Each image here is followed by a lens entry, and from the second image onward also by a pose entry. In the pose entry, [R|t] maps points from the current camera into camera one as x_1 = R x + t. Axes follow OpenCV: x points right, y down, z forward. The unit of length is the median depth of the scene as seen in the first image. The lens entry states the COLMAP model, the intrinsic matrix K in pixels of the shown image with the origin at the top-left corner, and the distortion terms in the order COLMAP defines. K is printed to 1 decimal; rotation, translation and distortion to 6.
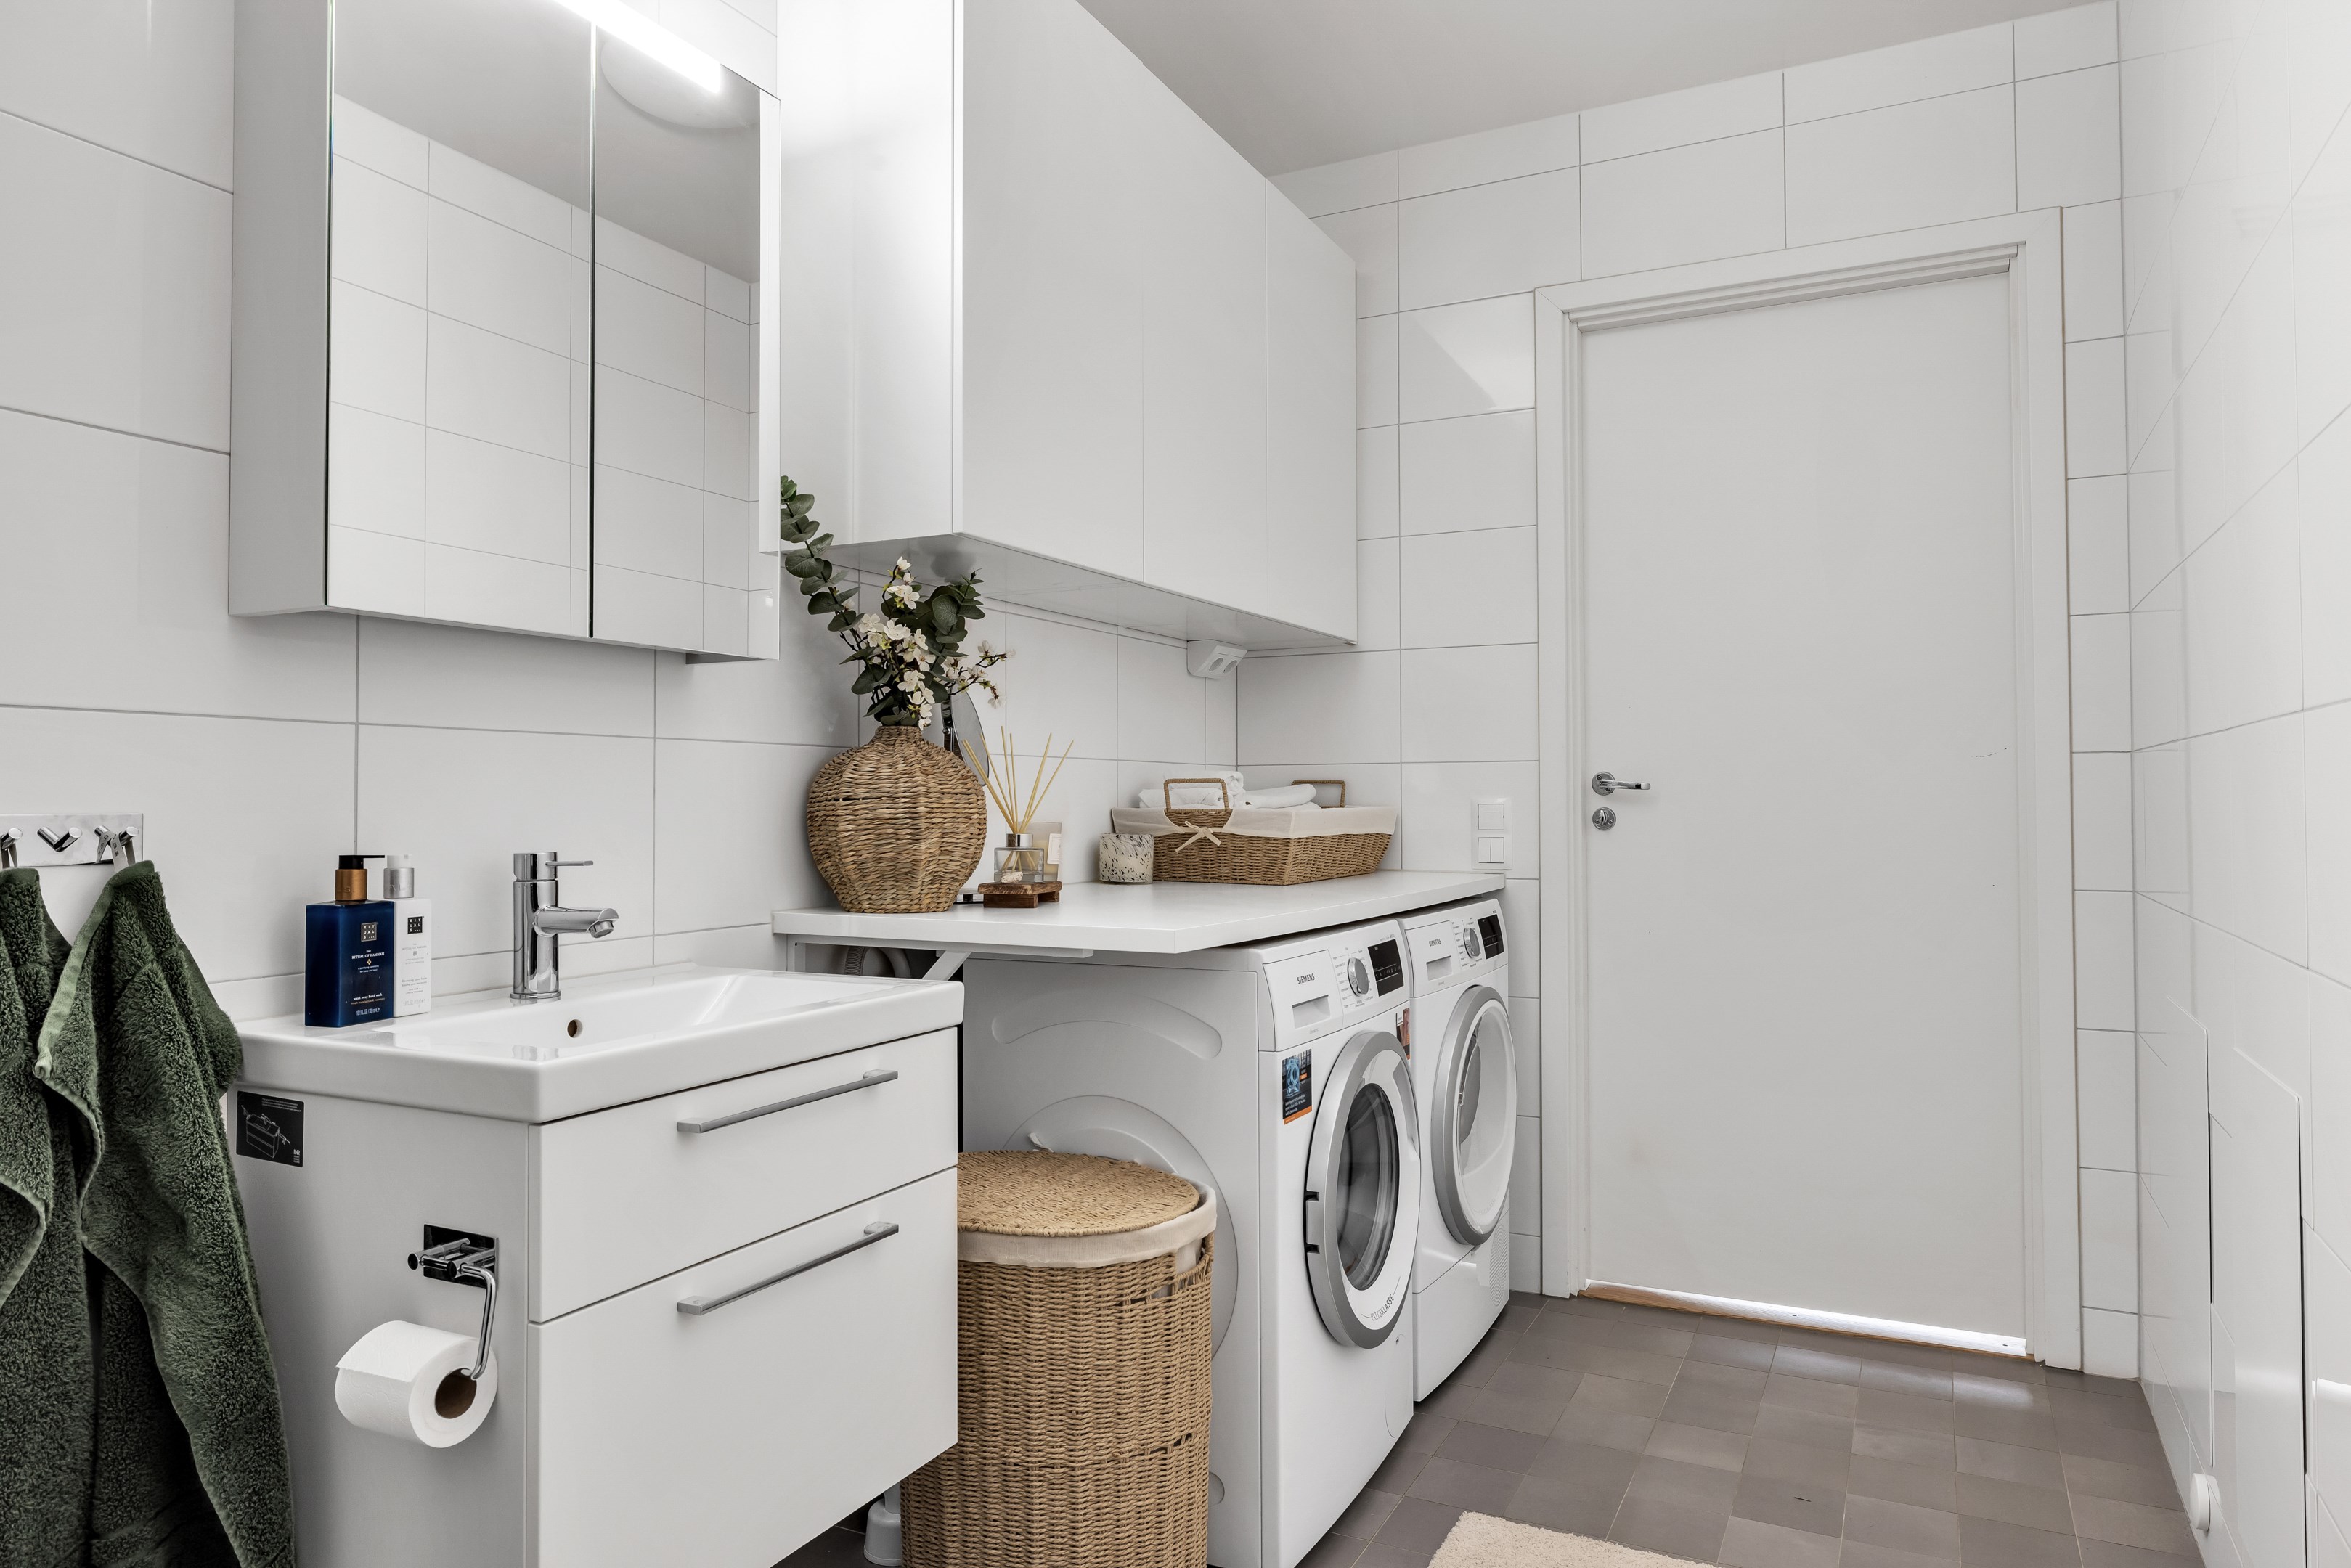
lens RADIAL K [[1491.9, 0, 1175.5], [0, 1491.9, 784.0], [0, 0, 1]] dist [-0.009162, -0.001418]
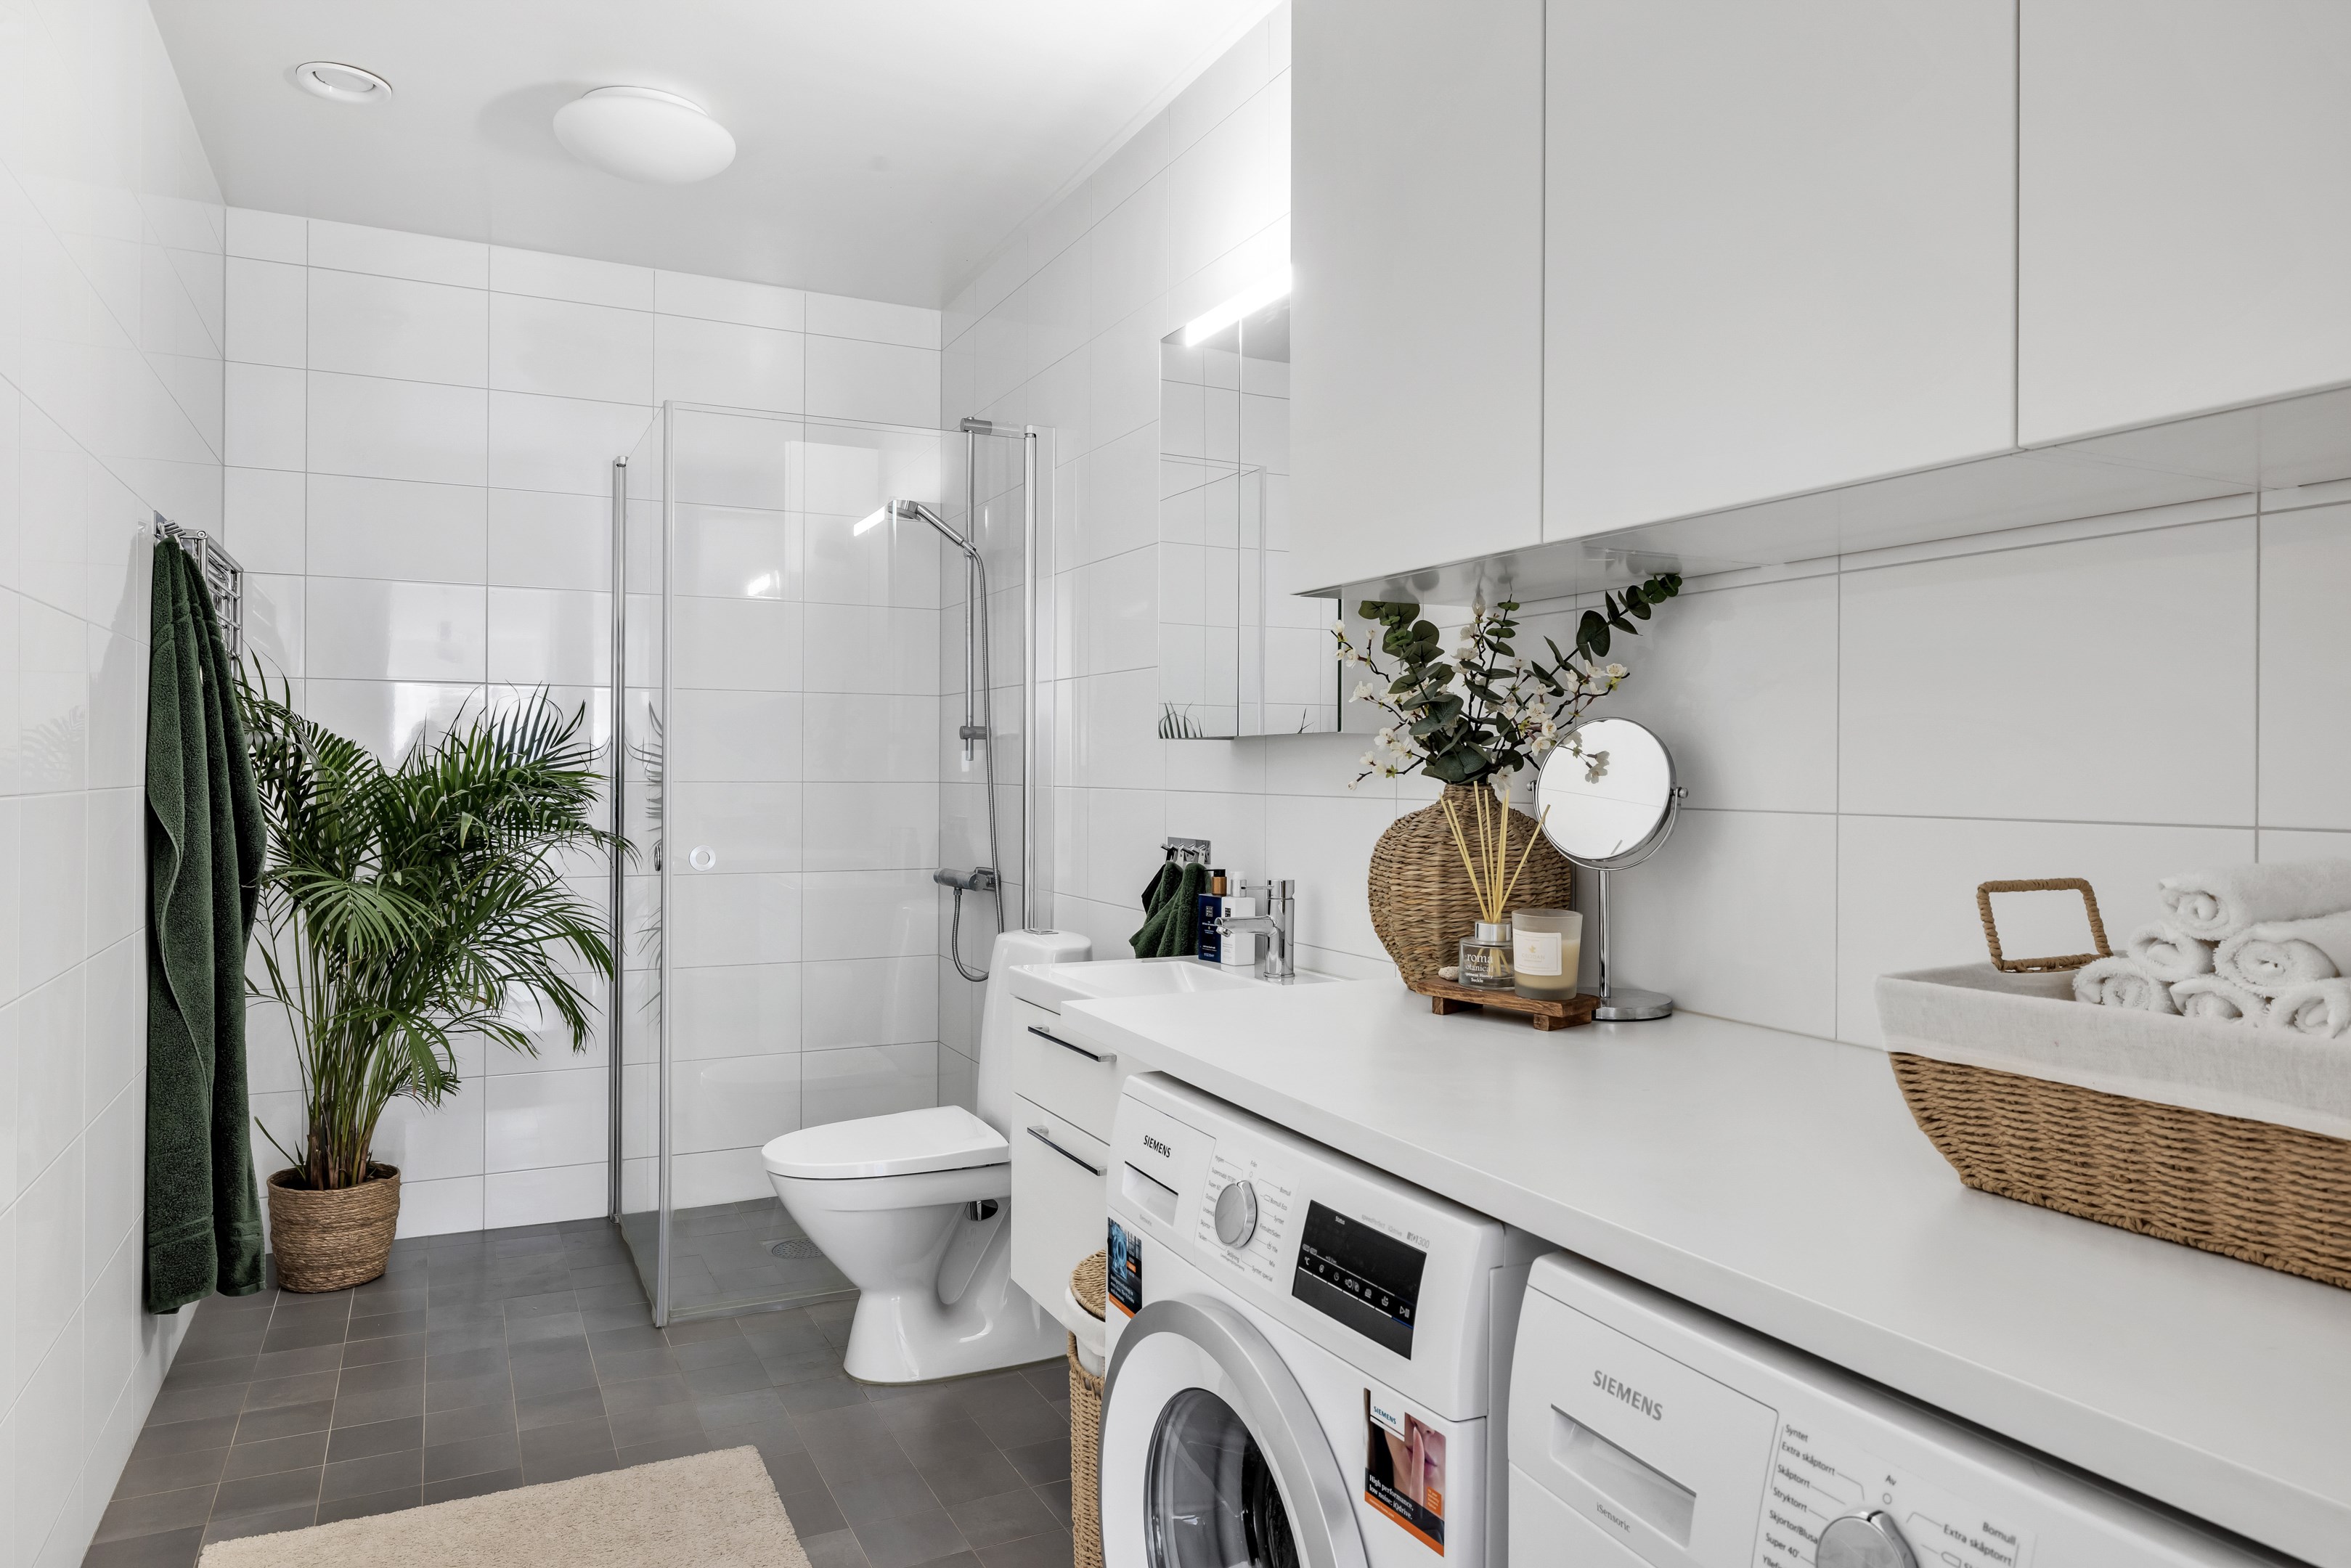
lens RADIAL K [[1491.9, 0, 1175.5], [0, 1491.9, 784.0], [0, 0, 1]] dist [-0.009162, -0.001418]
pose [[-0.607110, 0.052341, -0.792892, 0.631612], [0.052482, 0.998291, 0.025715, -0.072901], [0.792883, -0.026001, -0.608819, 1.386554]]
